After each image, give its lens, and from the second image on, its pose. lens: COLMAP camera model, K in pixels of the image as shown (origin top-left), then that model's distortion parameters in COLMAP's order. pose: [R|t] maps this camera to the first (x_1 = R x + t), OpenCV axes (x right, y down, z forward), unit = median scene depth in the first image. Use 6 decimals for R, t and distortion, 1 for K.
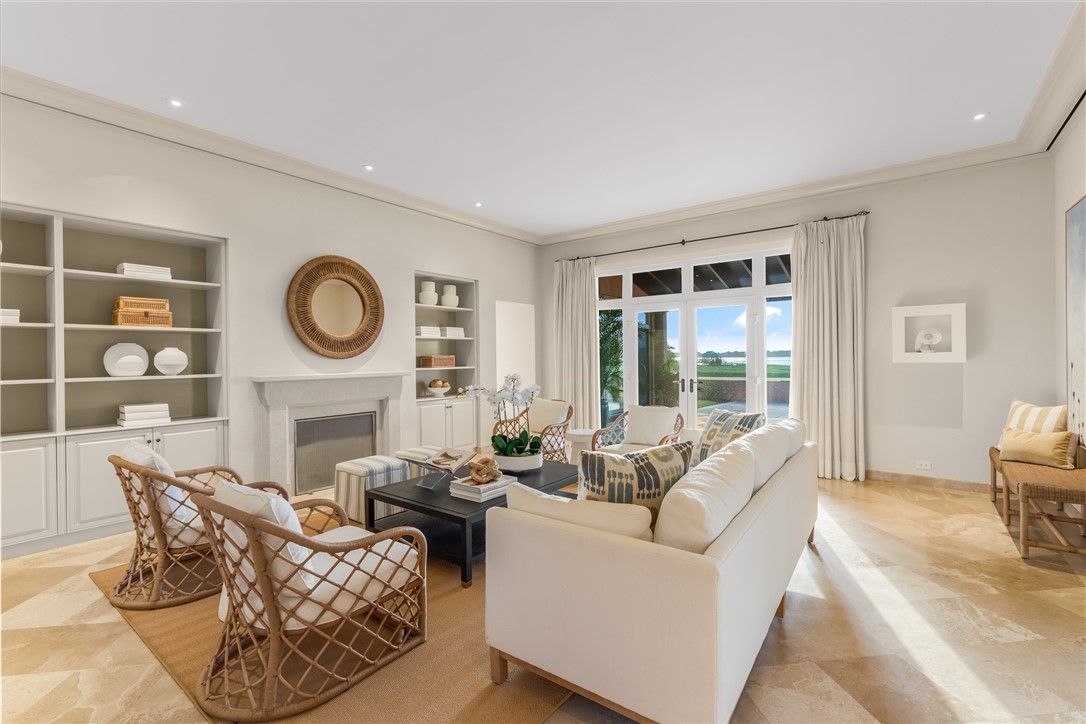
lens RADIAL K [[483.0, 0, 543.6], [0, 483.0, 361.2], [0, 0, 1]] dist [0.000181, -0.000005]
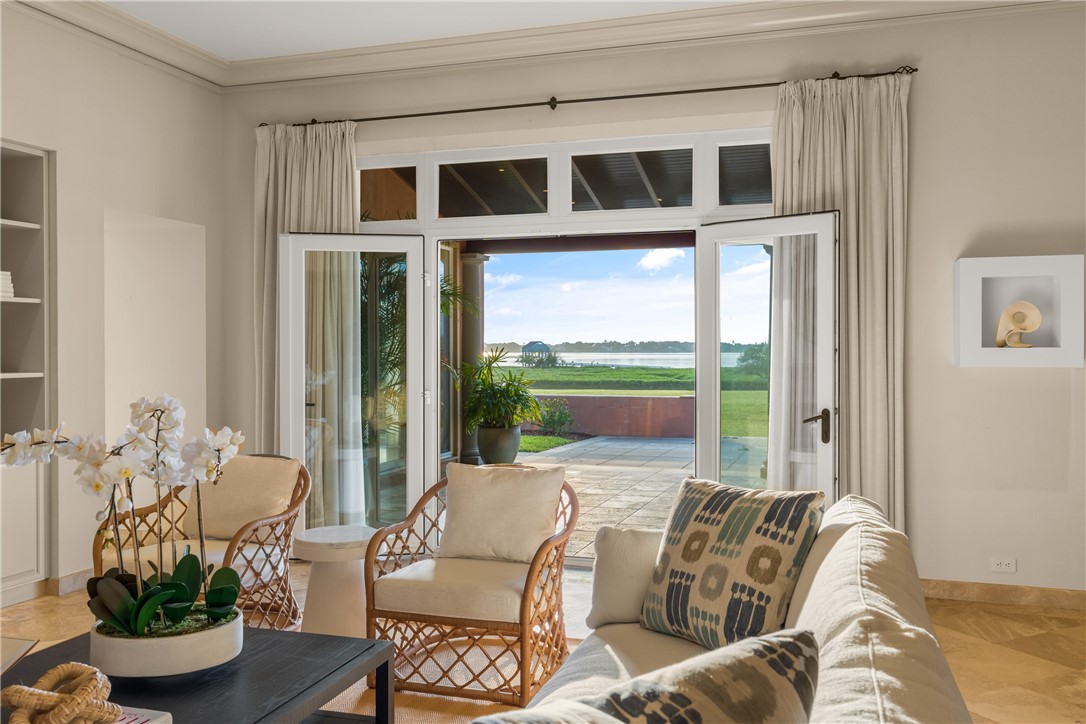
lens RADIAL K [[935.5, 0, 541.3], [0, 935.5, 353.2], [0, 0, 1]] dist [-0.005389, 0.013977]
pose [[0.942856, 0.008251, 0.333099, -0.019619], [-0.006354, 0.999957, -0.006786, -0.001864], [-0.333141, 0.004281, 0.942867, 0.195485]]
